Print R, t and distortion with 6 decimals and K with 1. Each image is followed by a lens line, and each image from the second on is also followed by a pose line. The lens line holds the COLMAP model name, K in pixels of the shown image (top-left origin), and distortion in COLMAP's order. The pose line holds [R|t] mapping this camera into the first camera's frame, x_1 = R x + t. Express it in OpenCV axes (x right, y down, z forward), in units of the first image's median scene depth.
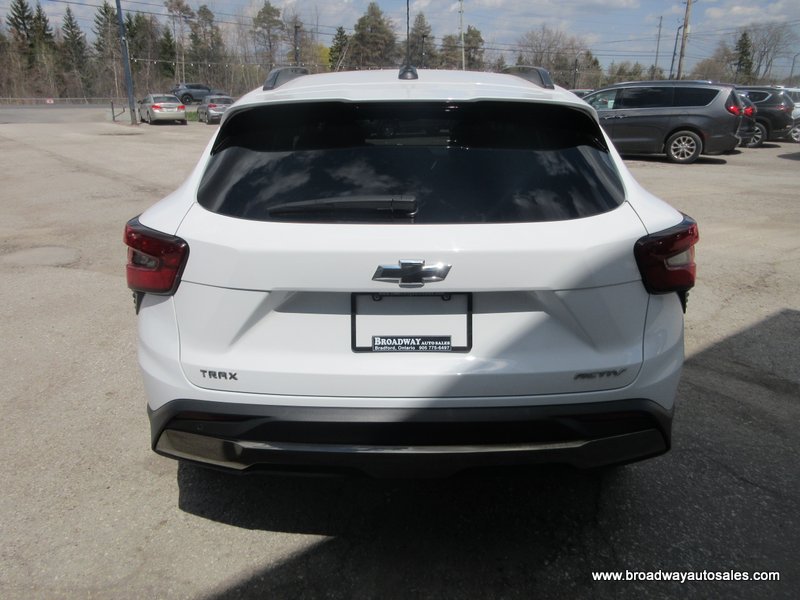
lens RADIAL K [[607.1, 0, 400.0], [0, 607.1, 300.0], [0, 0, 1]] dist [0.004265, 0.001722]
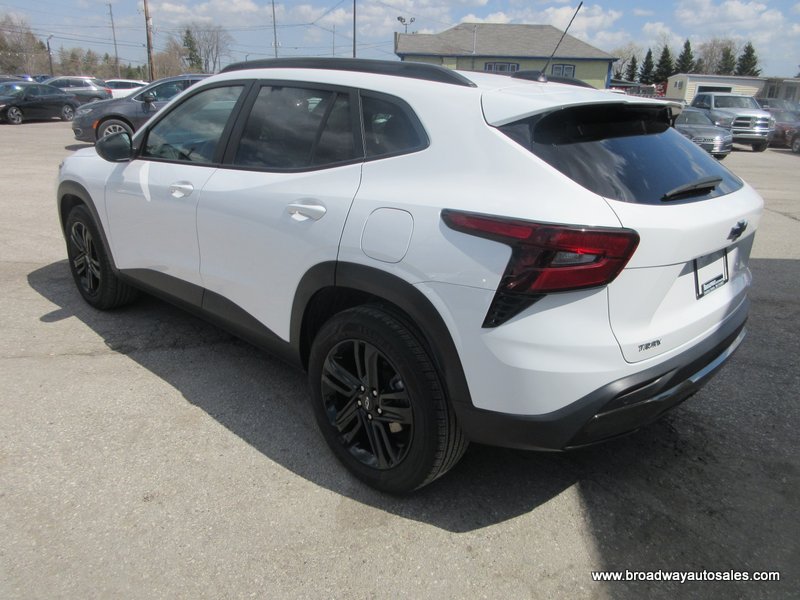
lens RADIAL K [[607.1, 0, 400.0], [0, 607.1, 300.0], [0, 0, 1]] dist [0.004265, 0.001722]
pose [[0.684047, -0.206399, 0.699628, -0.082514], [0.196308, 0.975837, 0.095948, -0.009422], [-0.702526, 0.071710, 0.708036, 0.030699]]
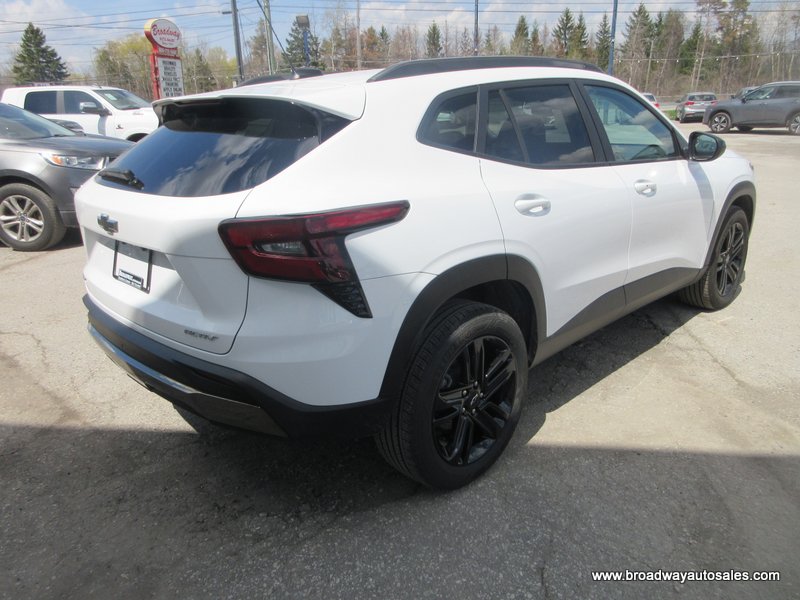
lens RADIAL K [[605.4, 0, 396.7], [0, 605.4, 306.5], [0, 0, 1]] dist [0.009440, 0.002177]
pose [[0.702542, 0.206197, -0.681115, 0.079496], [-0.198651, 0.975880, 0.090533, -0.006282], [0.683354, 0.071701, 0.726557, 0.024764]]
